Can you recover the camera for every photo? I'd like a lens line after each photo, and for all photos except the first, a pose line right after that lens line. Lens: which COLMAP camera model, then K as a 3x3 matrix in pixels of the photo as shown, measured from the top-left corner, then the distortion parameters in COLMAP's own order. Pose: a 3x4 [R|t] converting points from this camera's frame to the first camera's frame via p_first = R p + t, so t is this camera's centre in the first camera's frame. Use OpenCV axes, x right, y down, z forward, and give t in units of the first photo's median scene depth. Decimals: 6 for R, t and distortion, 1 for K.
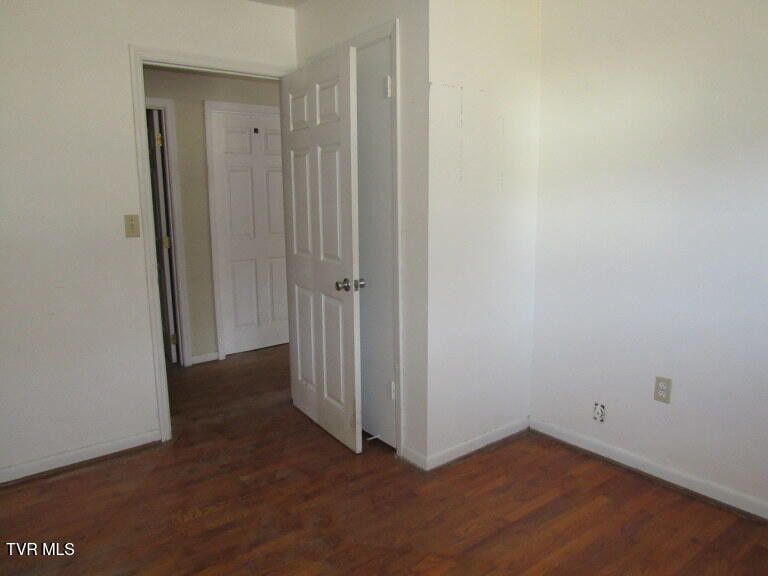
lens RADIAL K [[548.3, 0, 384.9], [0, 548.3, 289.1], [0, 0, 1]] dist [-0.032928, 0.009902]
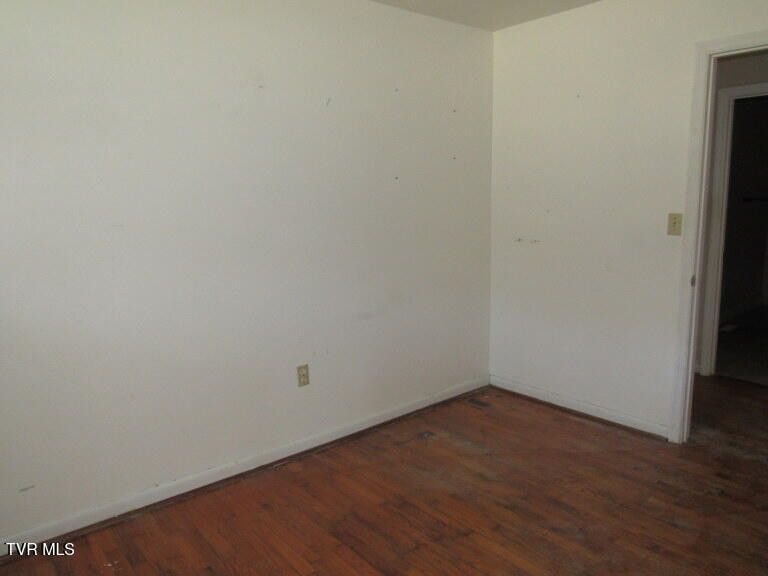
lens RADIAL K [[548.3, 0, 385.7], [0, 548.3, 287.7], [0, 0, 1]] dist [-0.032928, 0.009902]
pose [[0.054772, 0.181841, -0.981801, 0.564606], [-0.153306, 0.973150, 0.171686, -0.097736], [0.986660, 0.141113, 0.081178, 0.421922]]
